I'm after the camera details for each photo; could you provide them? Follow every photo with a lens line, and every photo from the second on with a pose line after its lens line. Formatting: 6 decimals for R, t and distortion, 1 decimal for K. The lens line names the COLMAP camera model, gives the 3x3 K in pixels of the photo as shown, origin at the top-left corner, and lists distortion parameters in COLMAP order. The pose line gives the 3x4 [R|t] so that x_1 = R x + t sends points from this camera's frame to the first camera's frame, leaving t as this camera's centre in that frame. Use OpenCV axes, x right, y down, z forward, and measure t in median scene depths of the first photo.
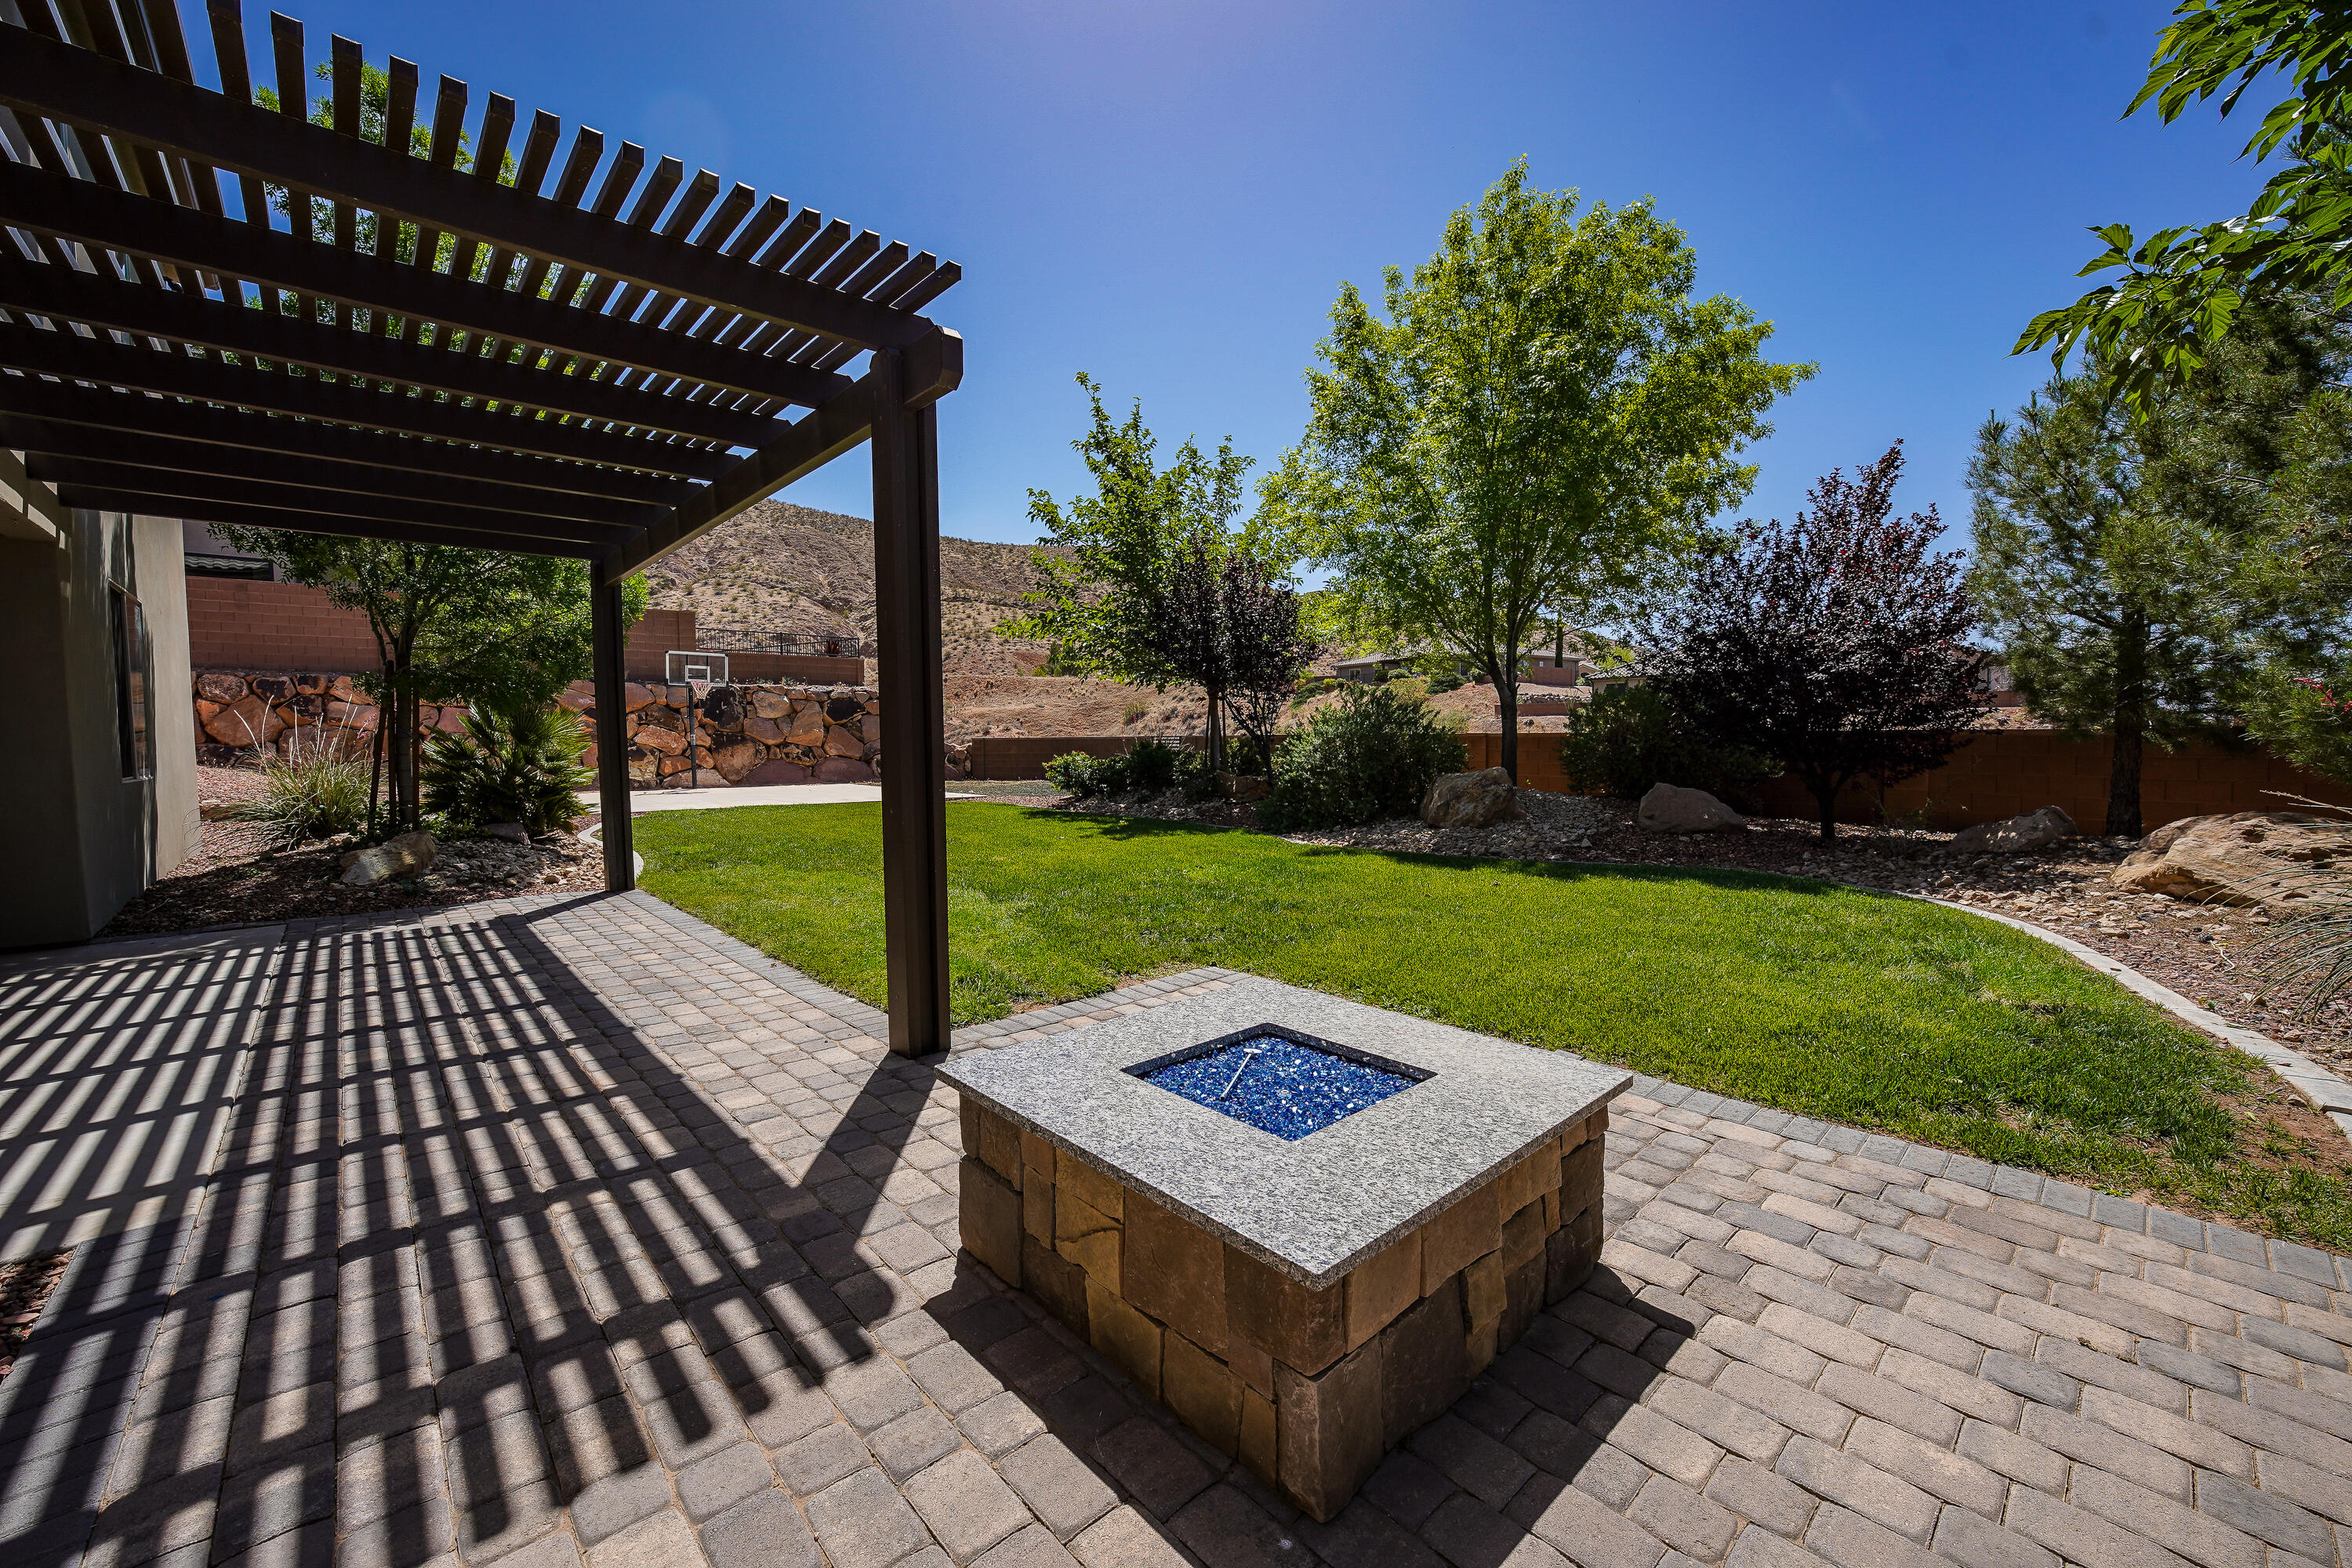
lens RADIAL K [[921.0, 0, 1176.0], [0, 921.0, 784.0], [0, 0, 1]] dist [-0.002375, -0.000005]
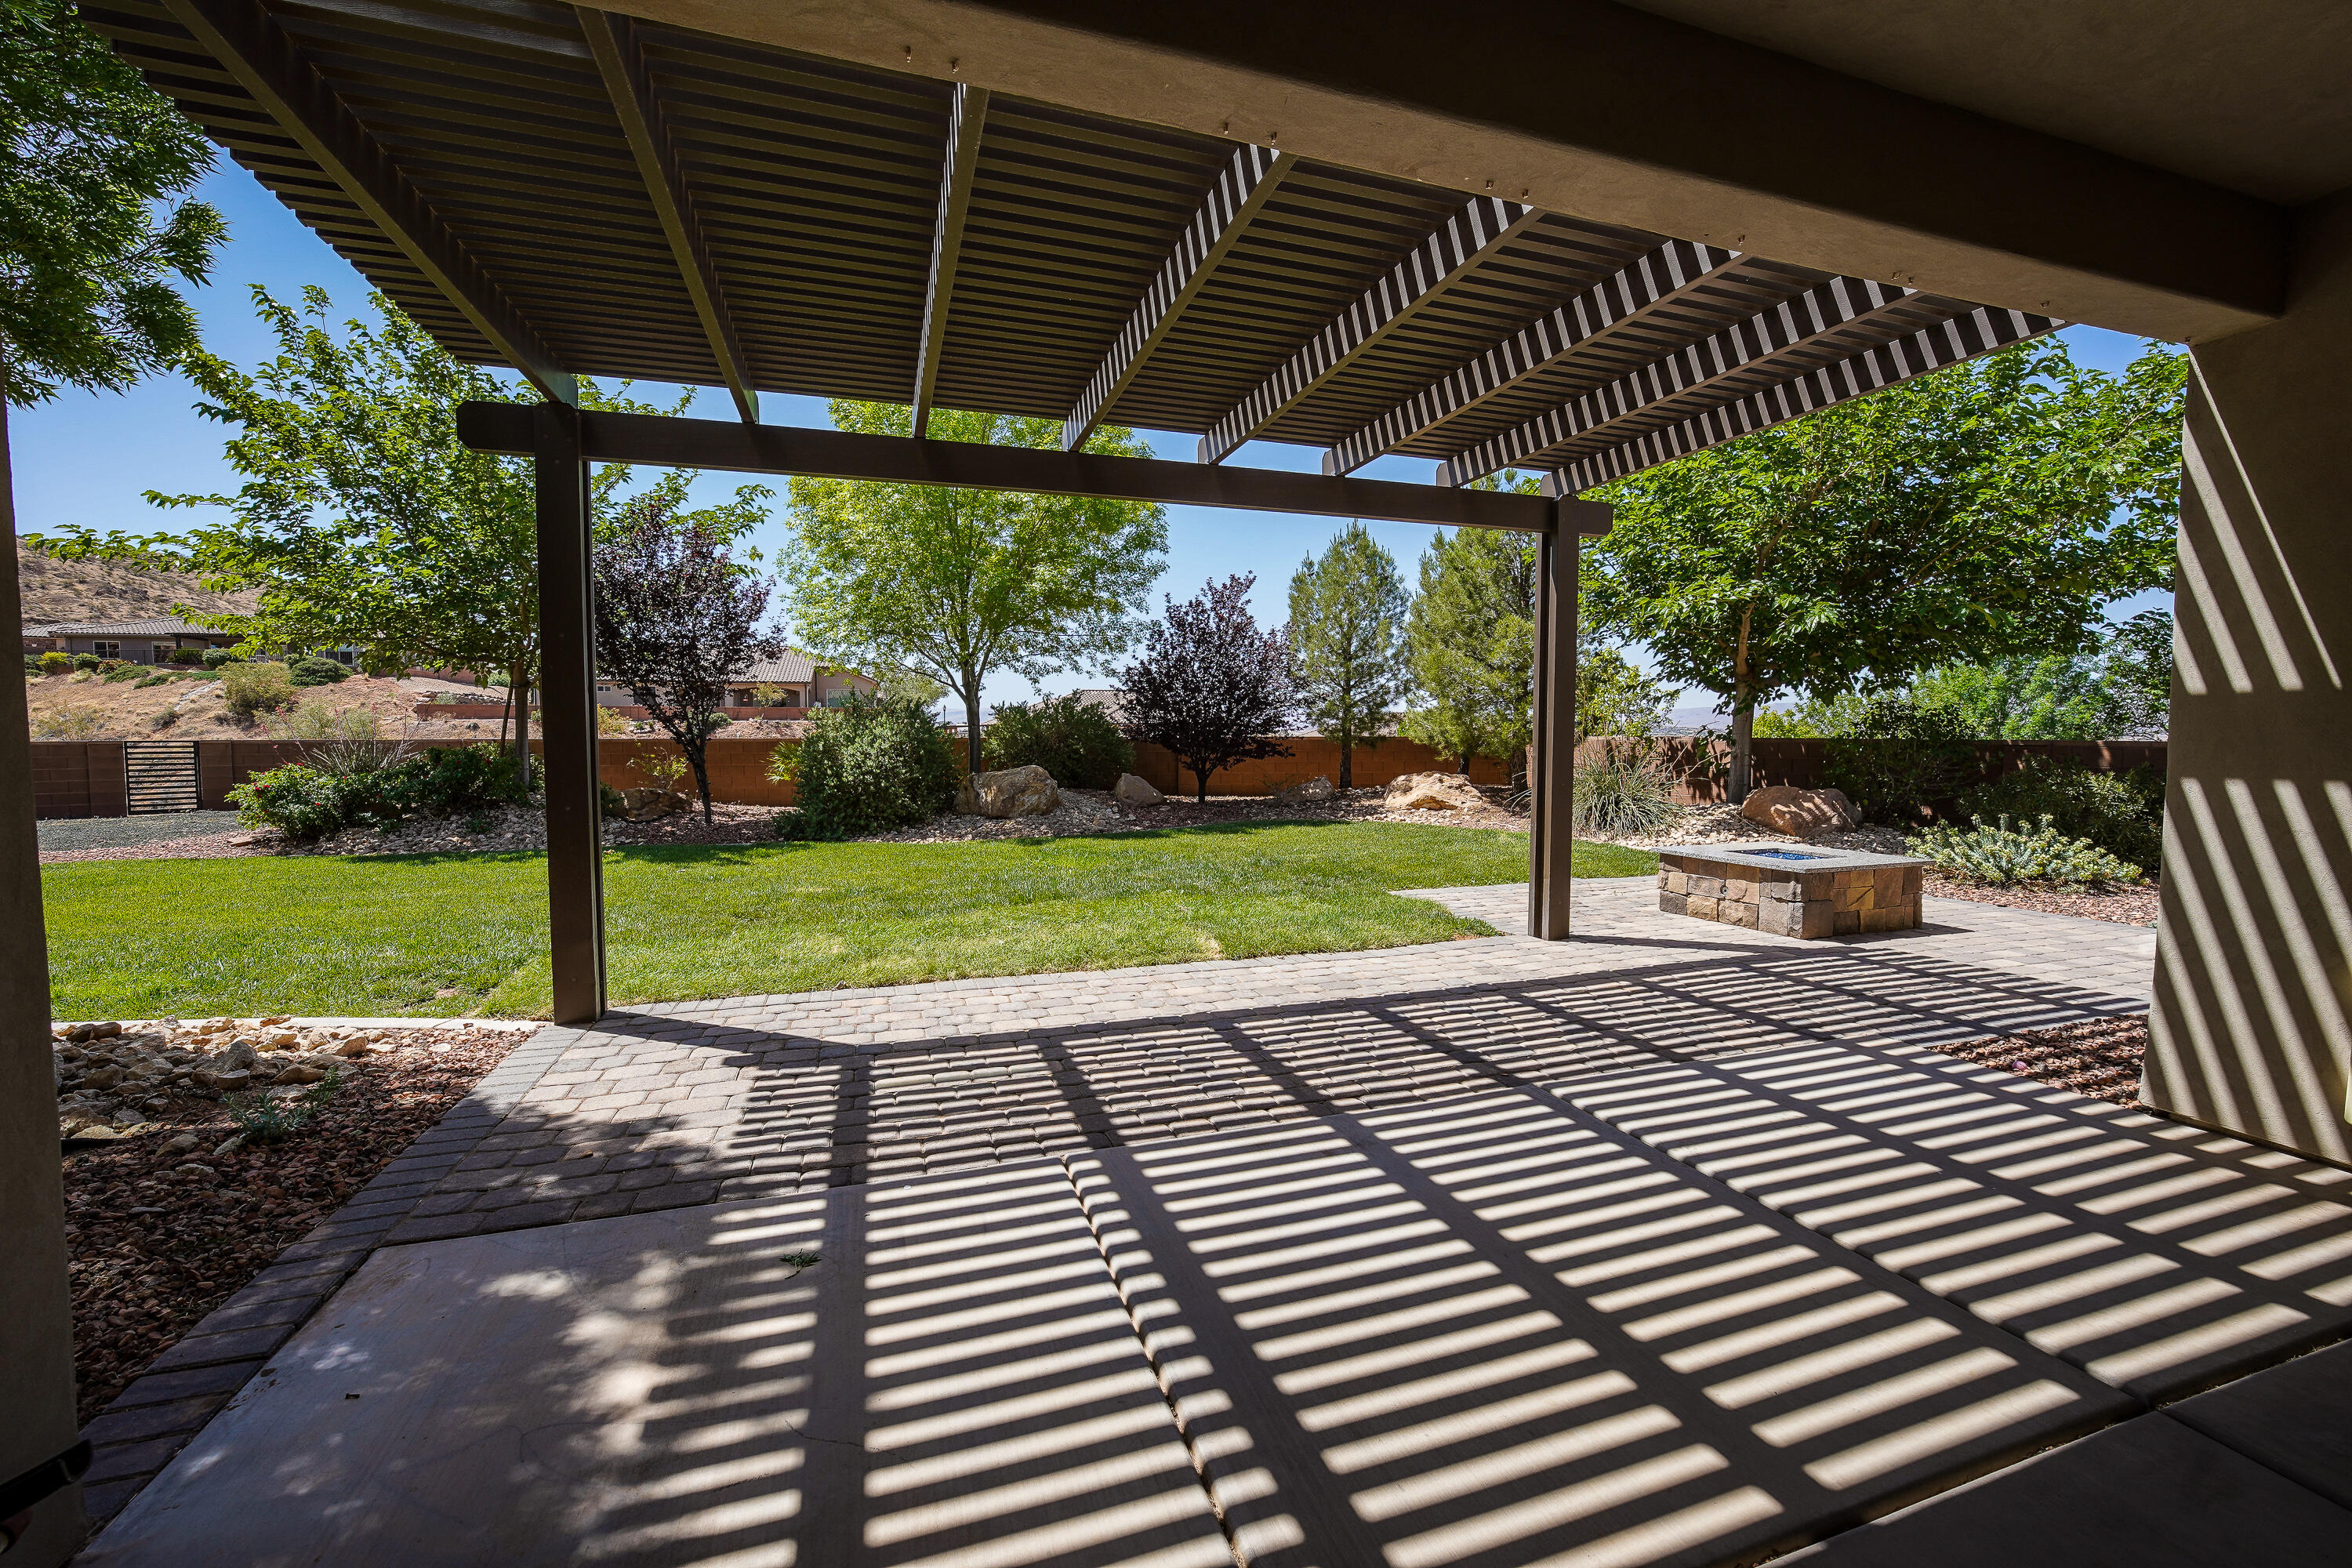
lens RADIAL K [[921.0, 0, 1176.0], [0, 921.0, 784.0], [0, 0, 1]] dist [-0.002375, -0.000005]
pose [[0.392007, -0.041972, 0.919004, -1.306335], [0.048967, 0.998495, 0.024715, -0.027043], [-0.918658, 0.035313, 0.393472, 0.638937]]
